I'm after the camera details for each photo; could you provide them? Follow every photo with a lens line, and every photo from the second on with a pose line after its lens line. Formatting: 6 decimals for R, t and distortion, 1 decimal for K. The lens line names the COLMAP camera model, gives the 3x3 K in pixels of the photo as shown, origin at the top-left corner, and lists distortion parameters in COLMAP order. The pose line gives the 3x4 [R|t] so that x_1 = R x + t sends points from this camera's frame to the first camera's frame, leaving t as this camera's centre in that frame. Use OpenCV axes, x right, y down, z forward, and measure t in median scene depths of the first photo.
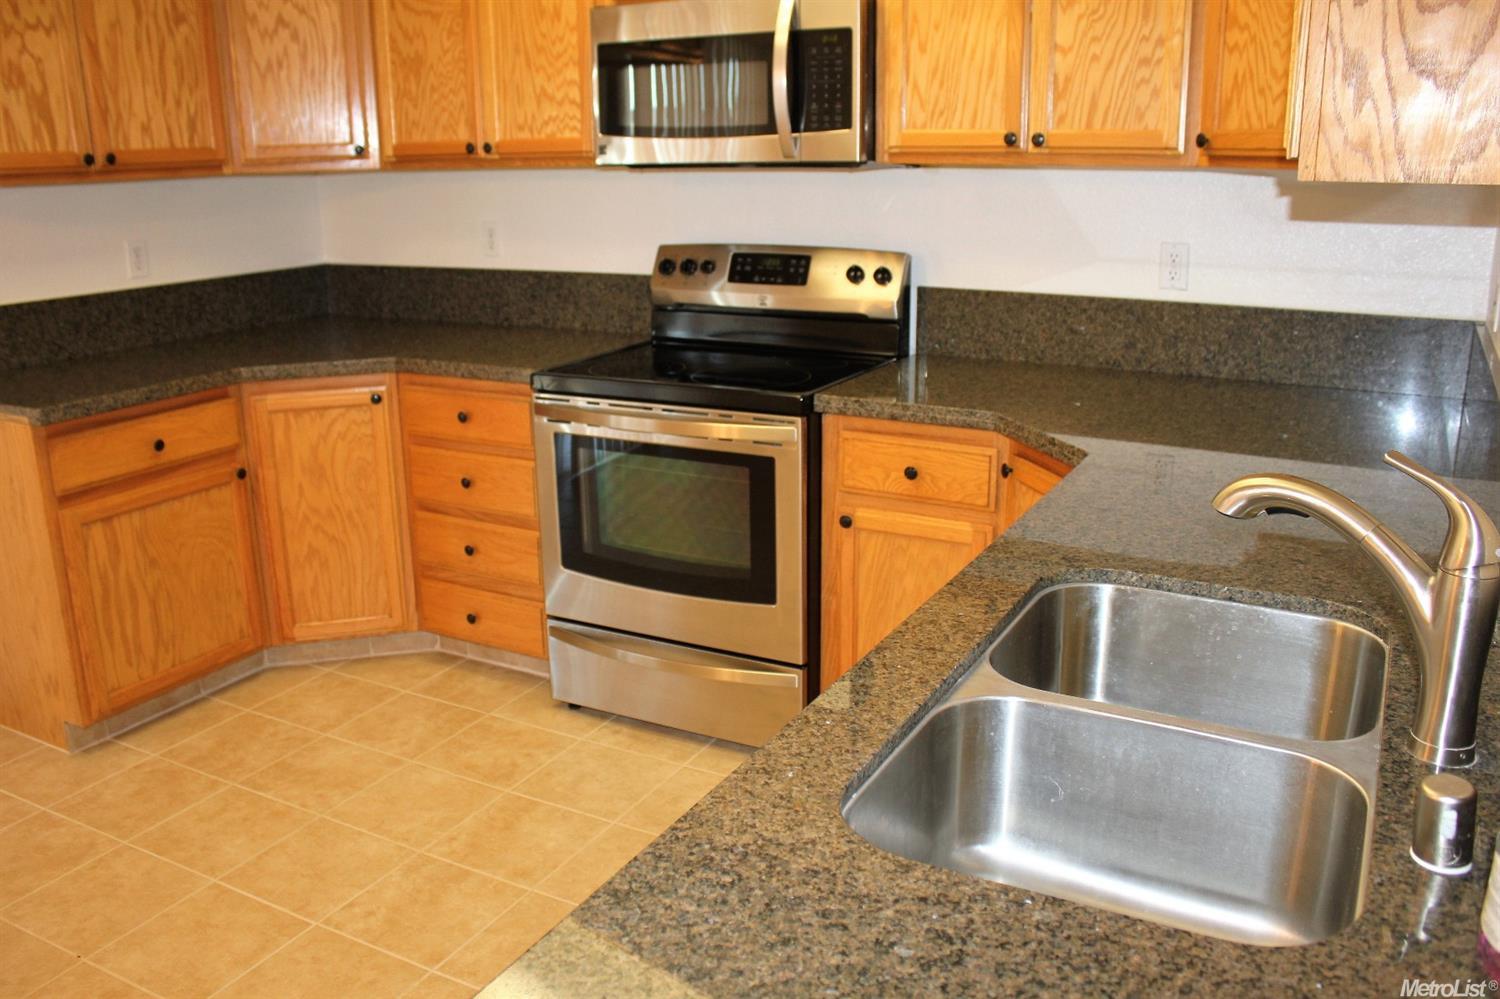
lens RADIAL K [[1257.3, 0, 749.1], [0, 1257.3, 486.5], [0, 0, 1]] dist [-0.177717, 0.178427]
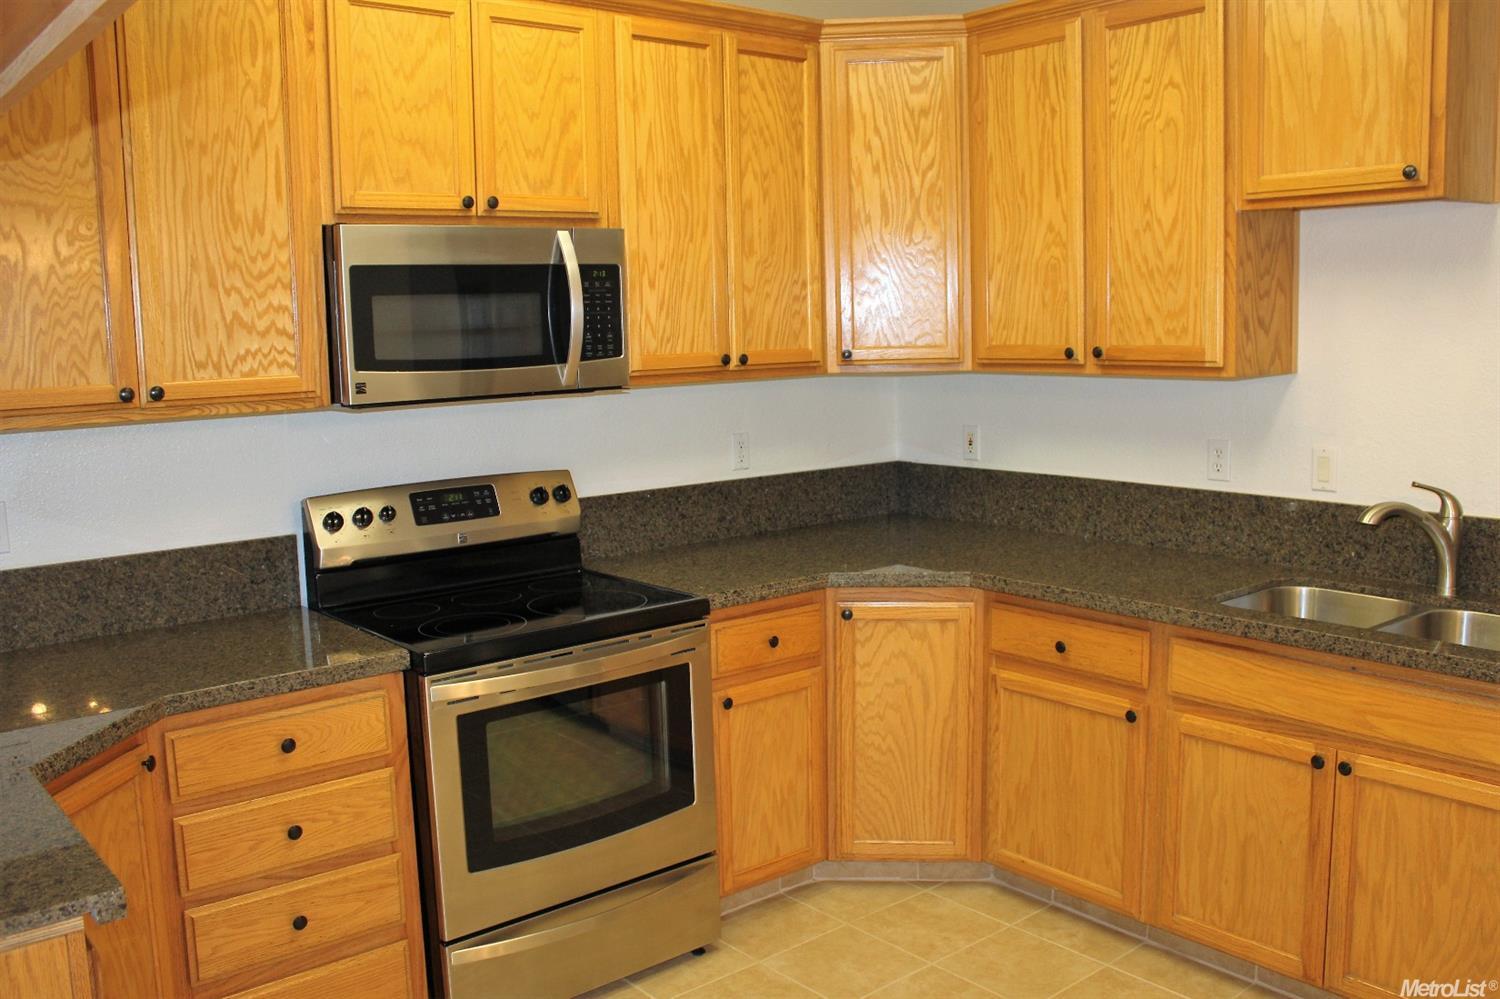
lens RADIAL K [[1320.0, 0, 750.0], [0, 1320.0, 499.5], [0, 0, 1]] dist [-0.134985, 0.010213]
pose [[0.367124, -0.121770, 0.922167, -0.823144], [0.267191, 0.963418, 0.020846, -0.139793], [-0.890971, 0.238741, 0.386230, 0.419246]]
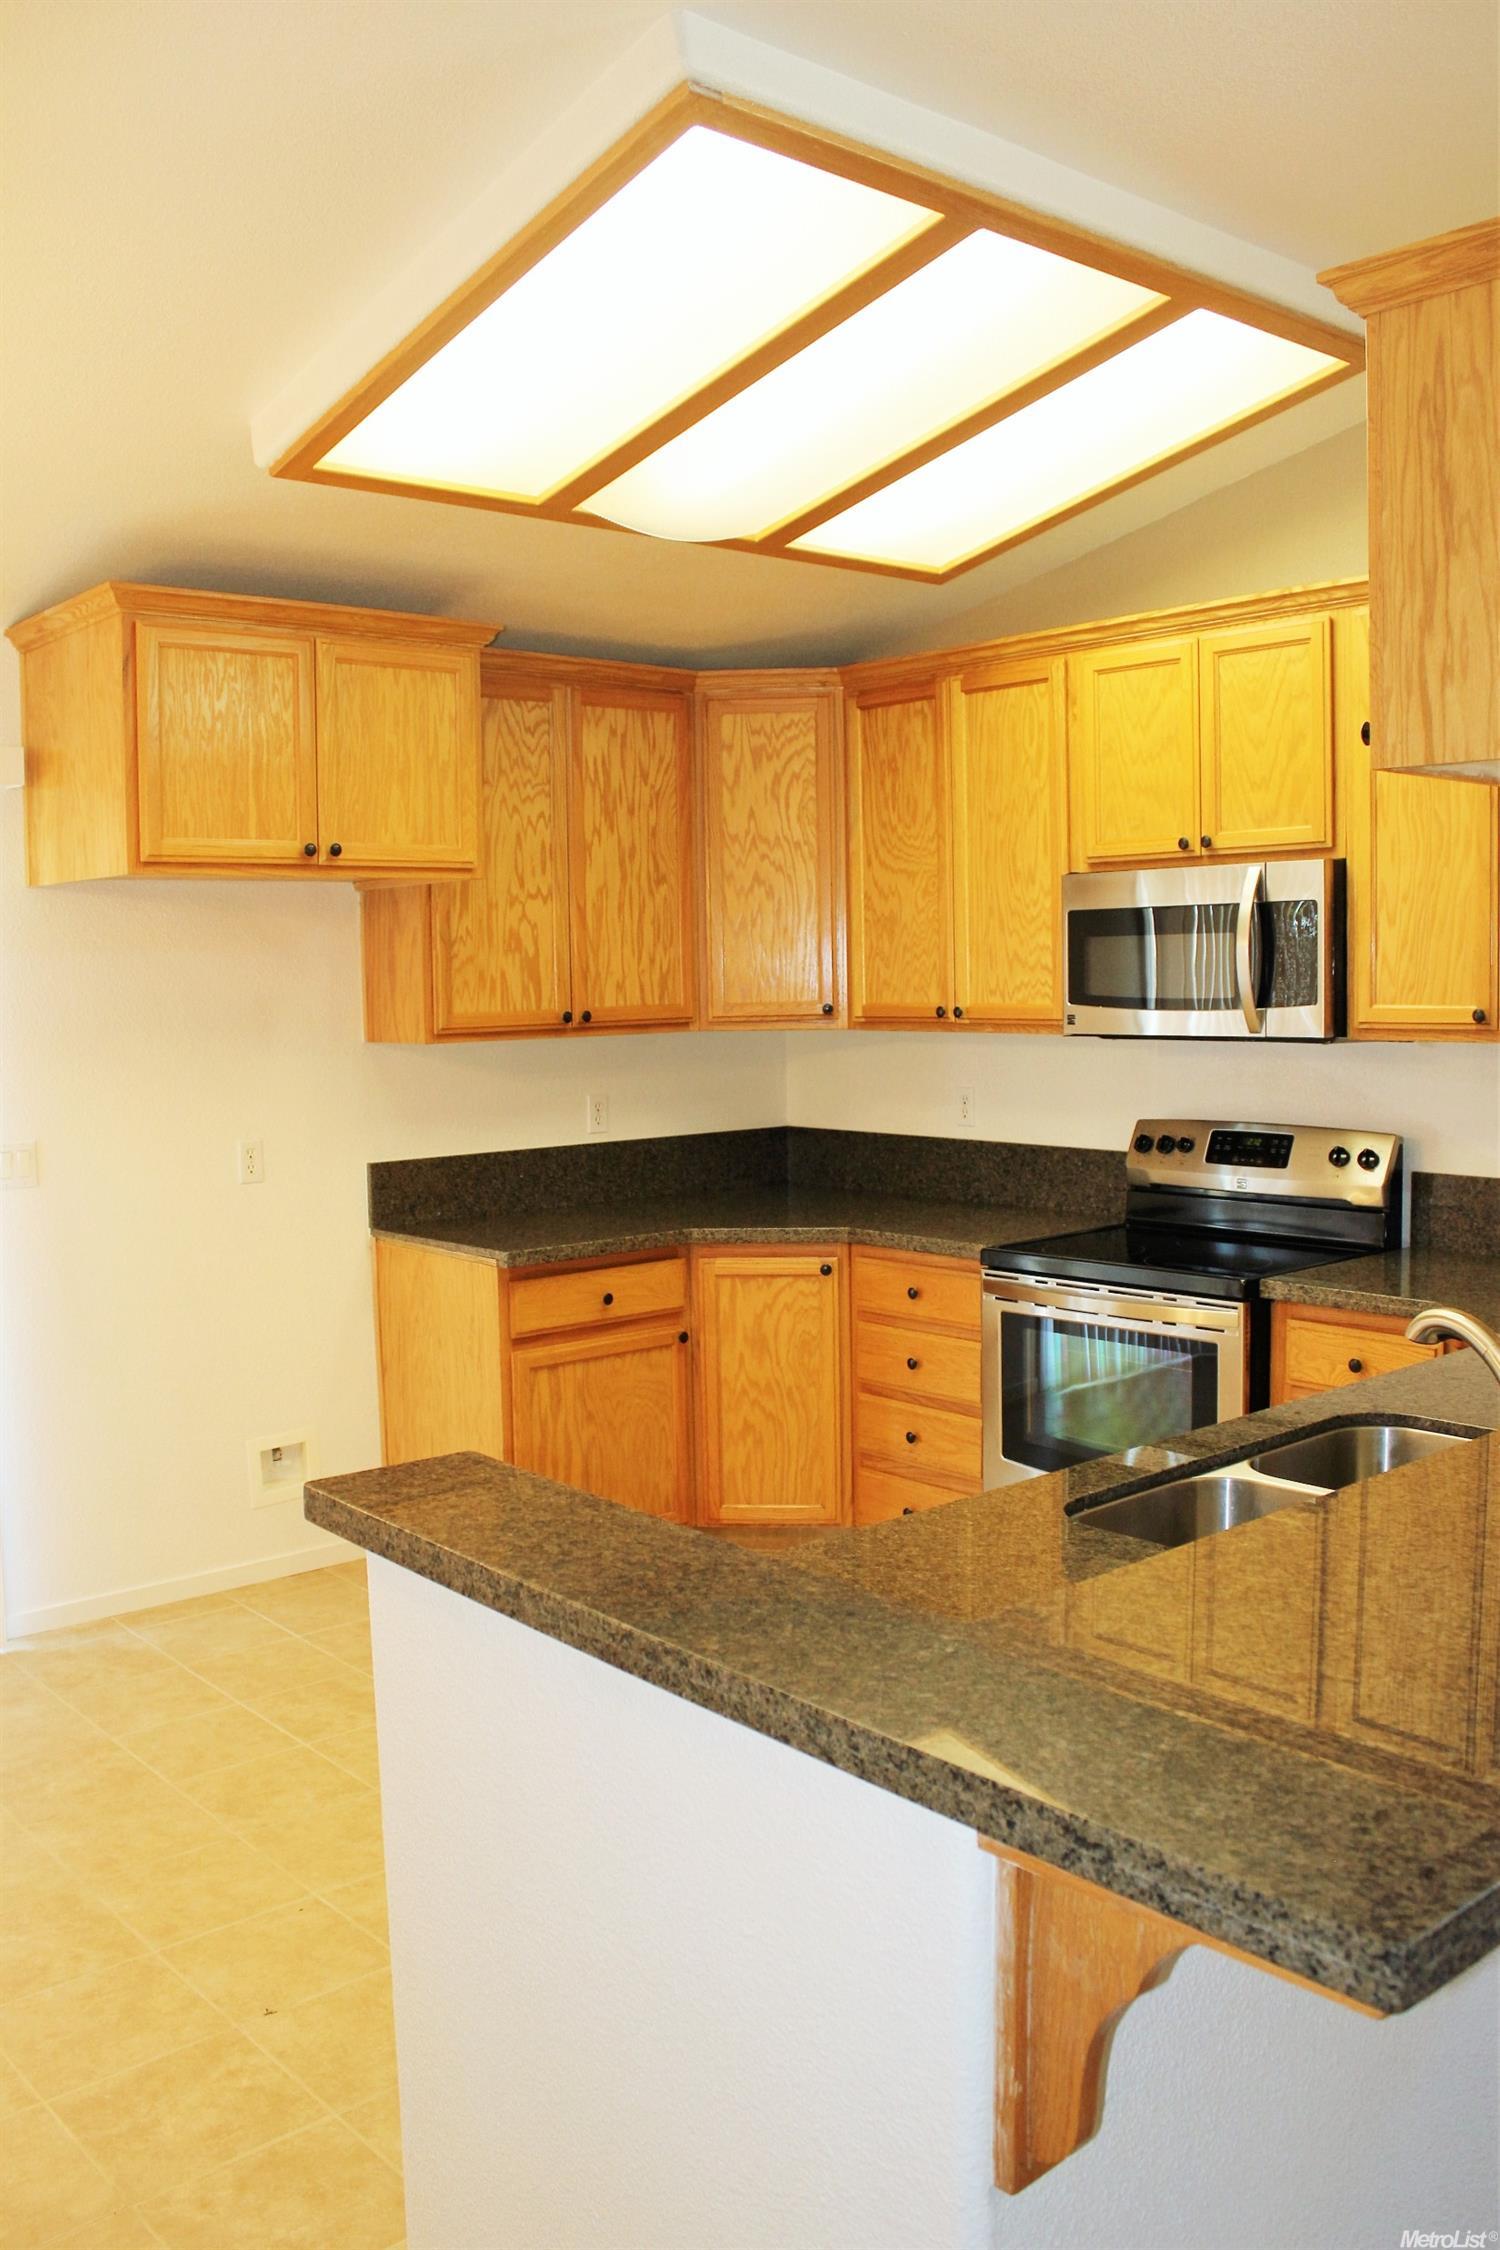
lens RADIAL K [[1885.9, 0, 750.0], [0, 1885.9, 1125.0], [0, 0, 1]] dist [-0.177717, 0.178427]
pose [[0.936695, 0.023965, -0.349325, 0.151342], [-0.086862, 0.982374, -0.165521, 0.066487], [0.339201, 0.185385, 0.922266, -0.386623]]
